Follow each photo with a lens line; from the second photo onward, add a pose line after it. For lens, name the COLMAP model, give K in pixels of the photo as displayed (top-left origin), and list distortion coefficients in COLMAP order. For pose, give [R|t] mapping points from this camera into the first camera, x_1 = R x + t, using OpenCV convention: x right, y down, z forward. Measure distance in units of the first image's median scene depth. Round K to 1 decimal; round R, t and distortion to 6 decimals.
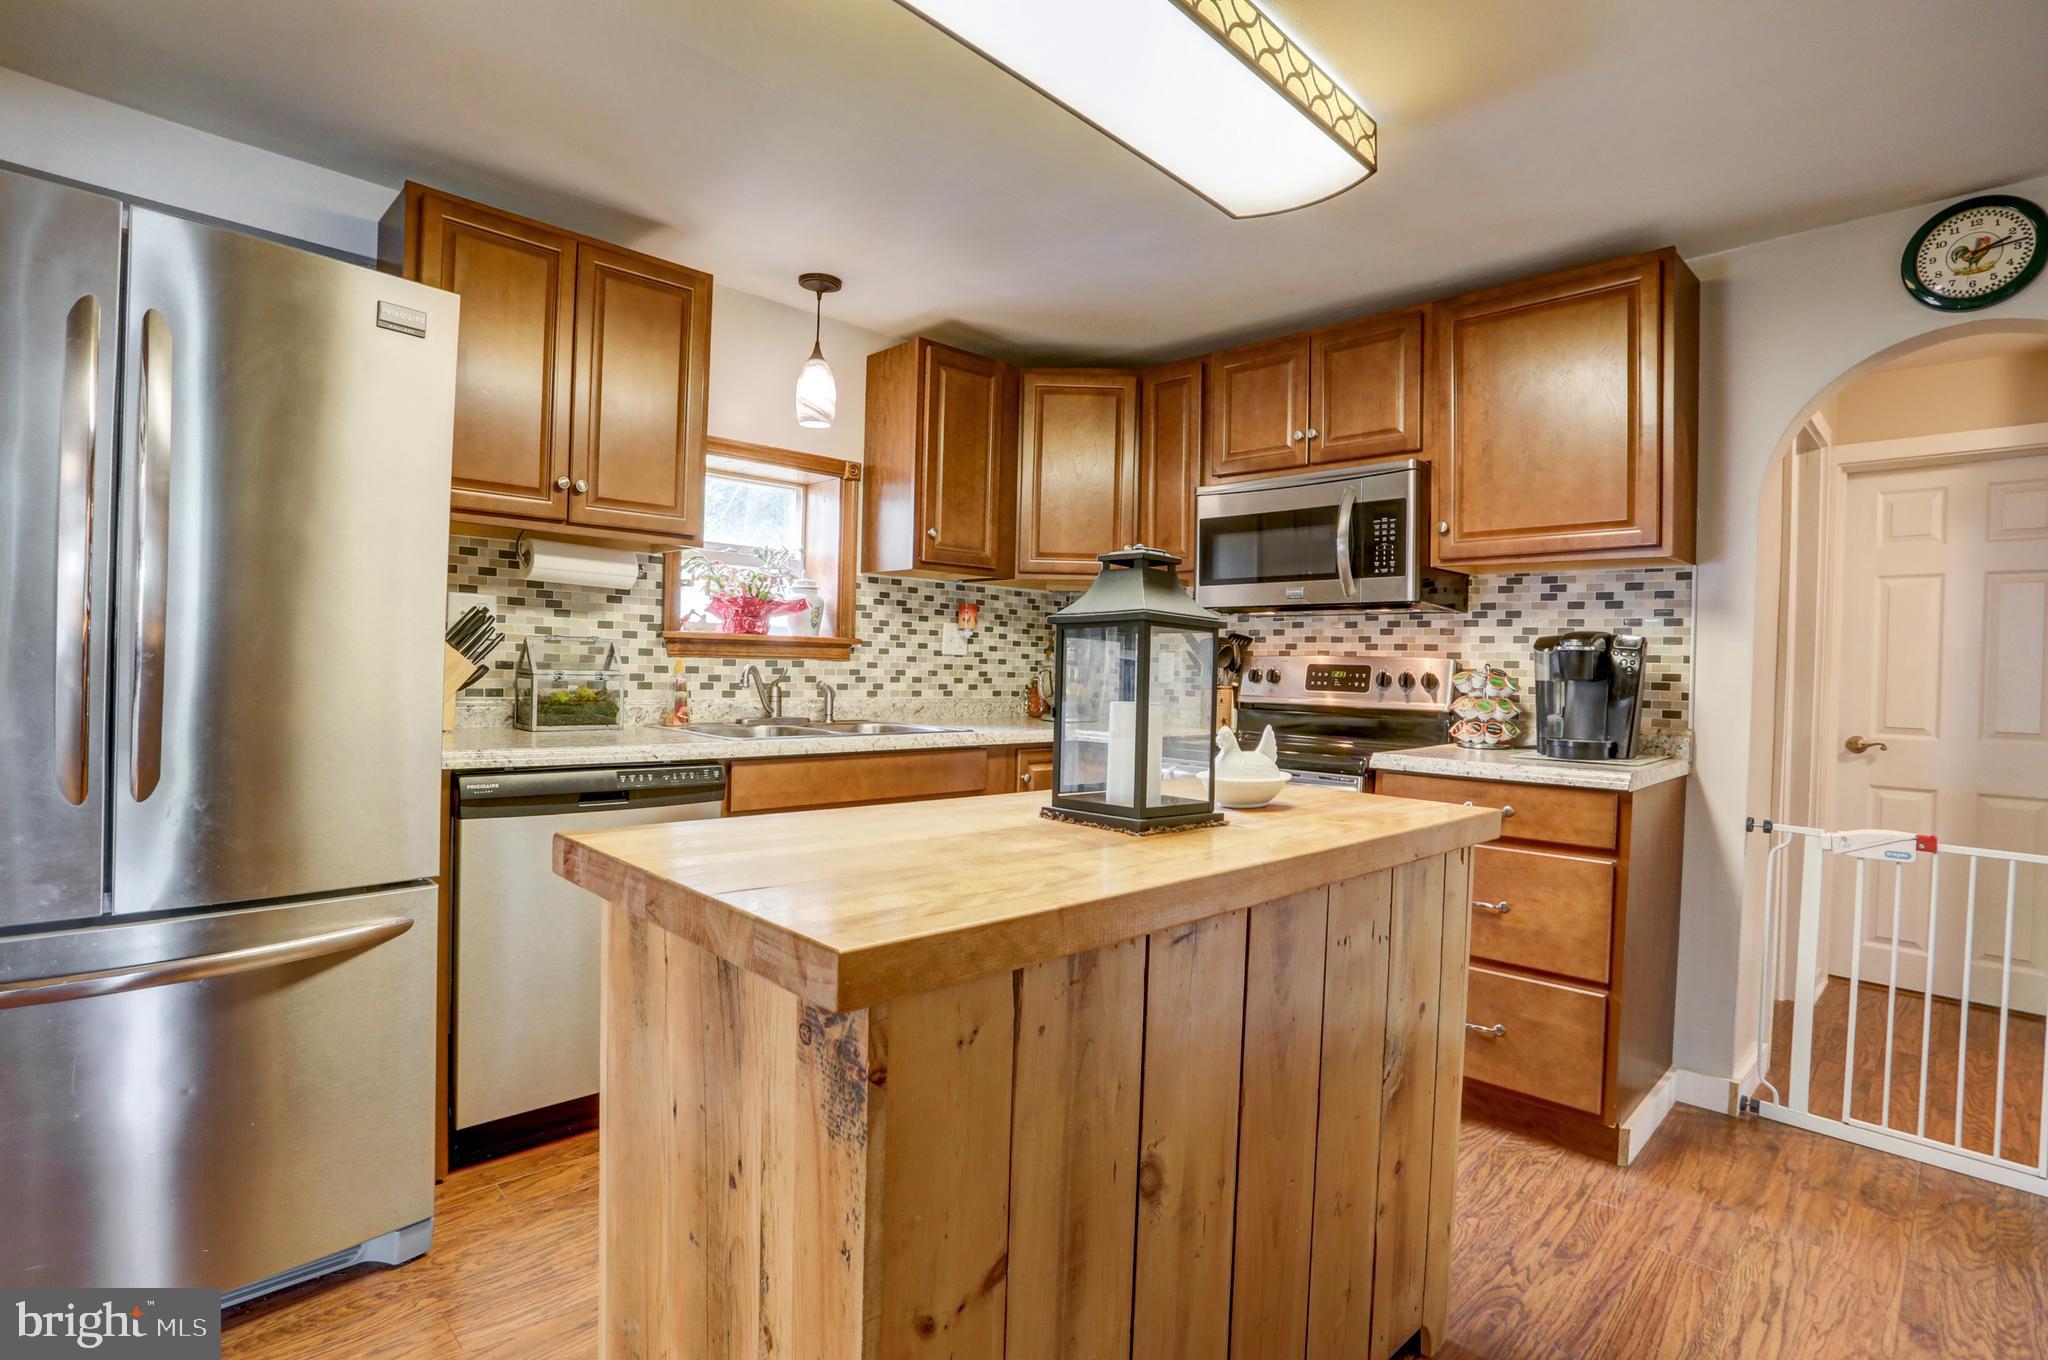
lens RADIAL K [[999.8, 0, 1021.5], [0, 999.8, 678.2], [0, 0, 1]] dist [-0.073440, 0.033585]
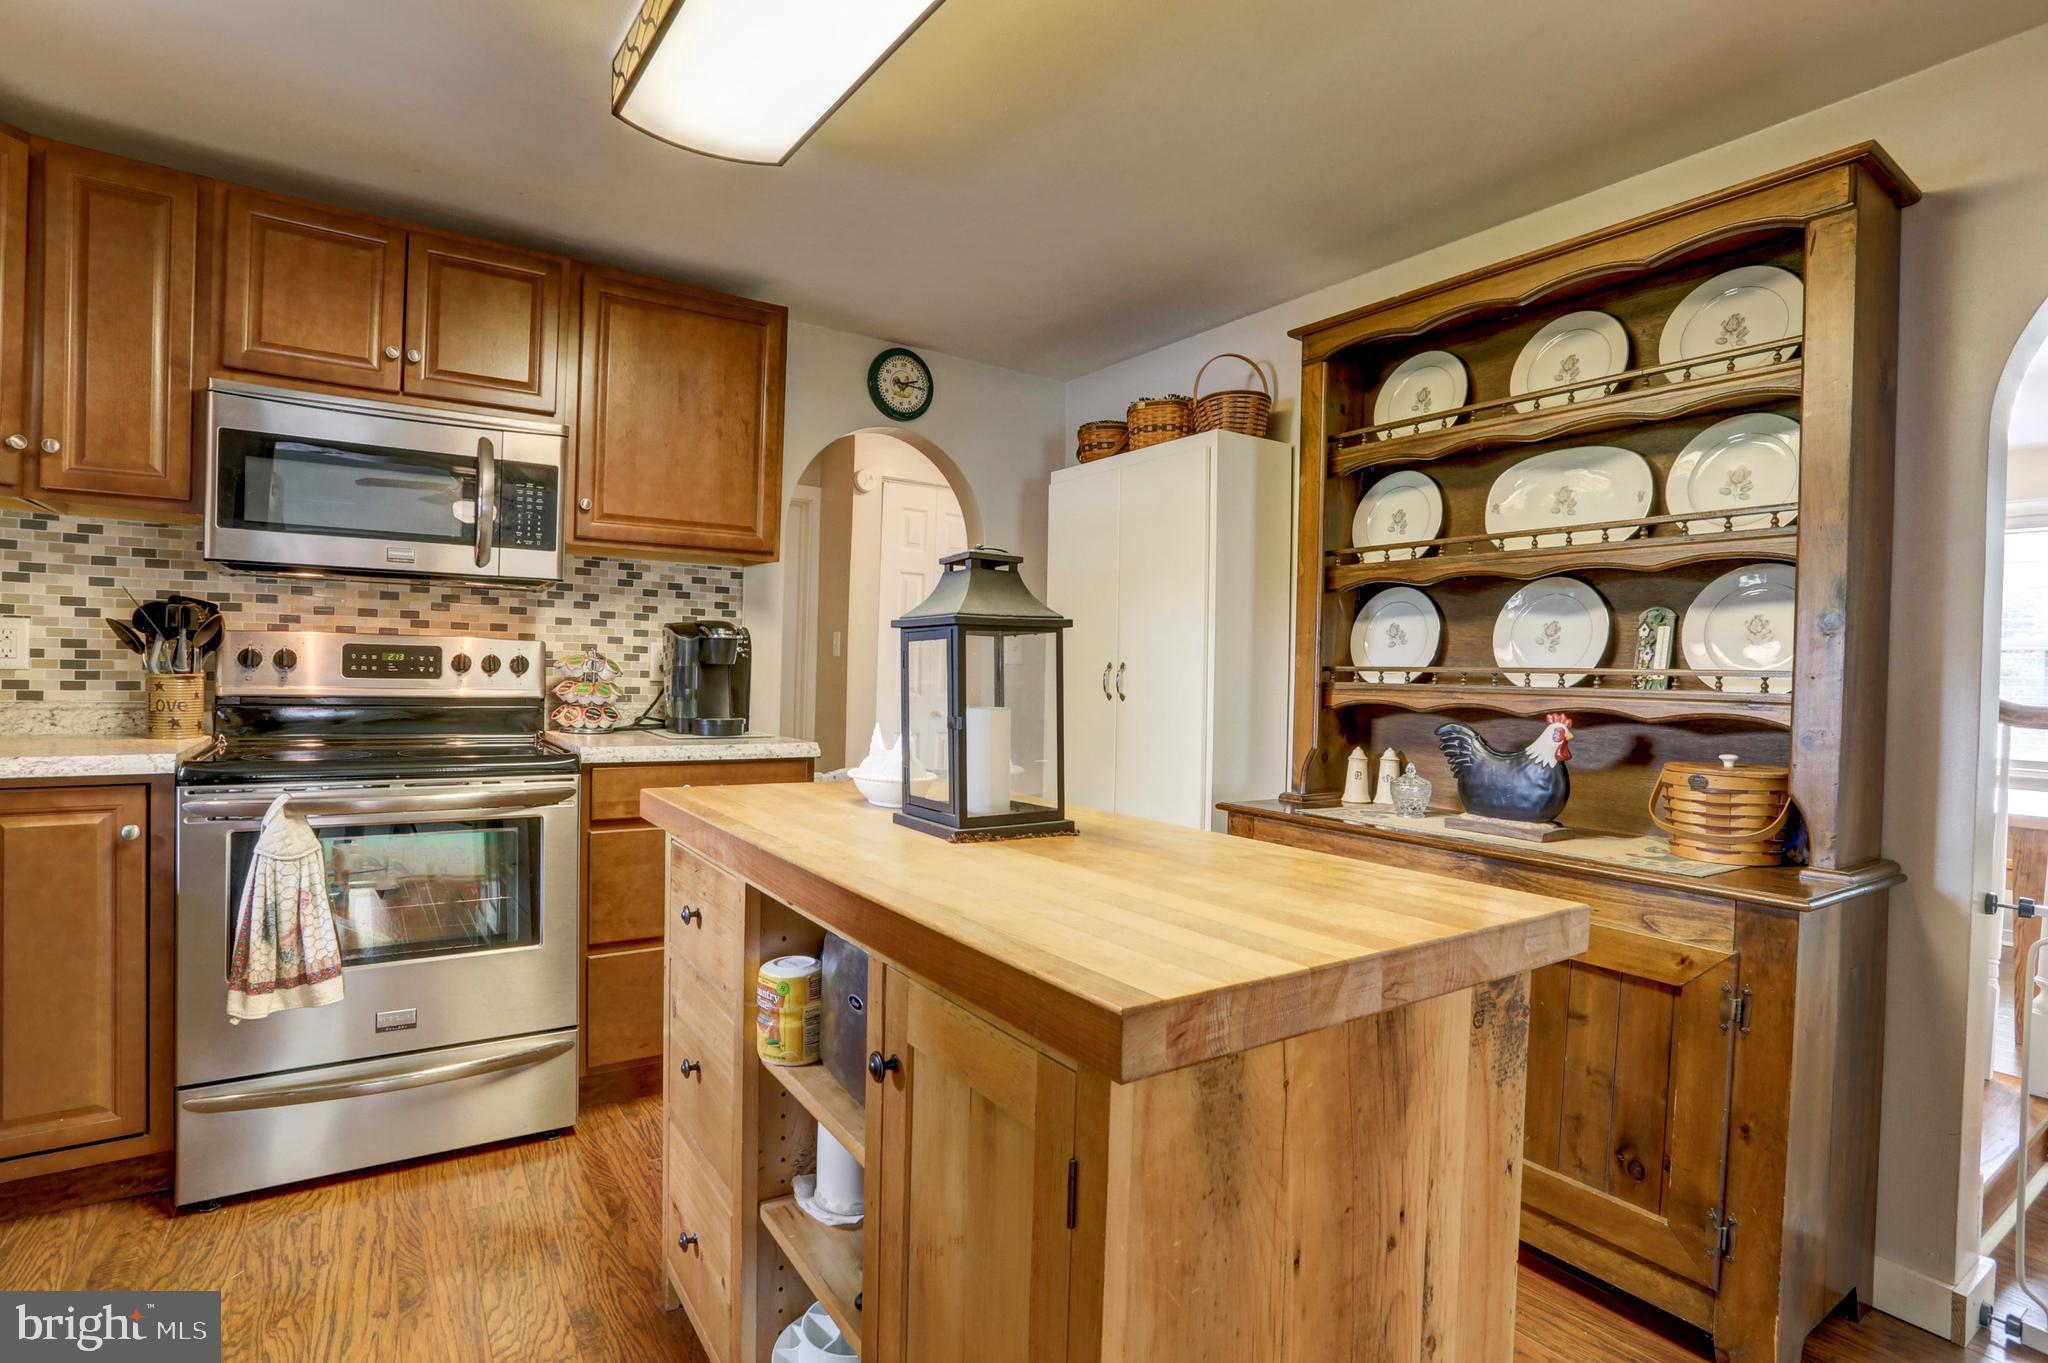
lens RADIAL K [[999.8, 0, 1021.5], [0, 999.8, 679.7], [0, 0, 1]] dist [-0.073440, 0.033585]
pose [[0.185701, -0.028511, 0.982193, -0.412412], [-0.008926, 0.999489, 0.030700, -0.016033], [-0.982566, -0.014468, 0.185352, 0.387703]]
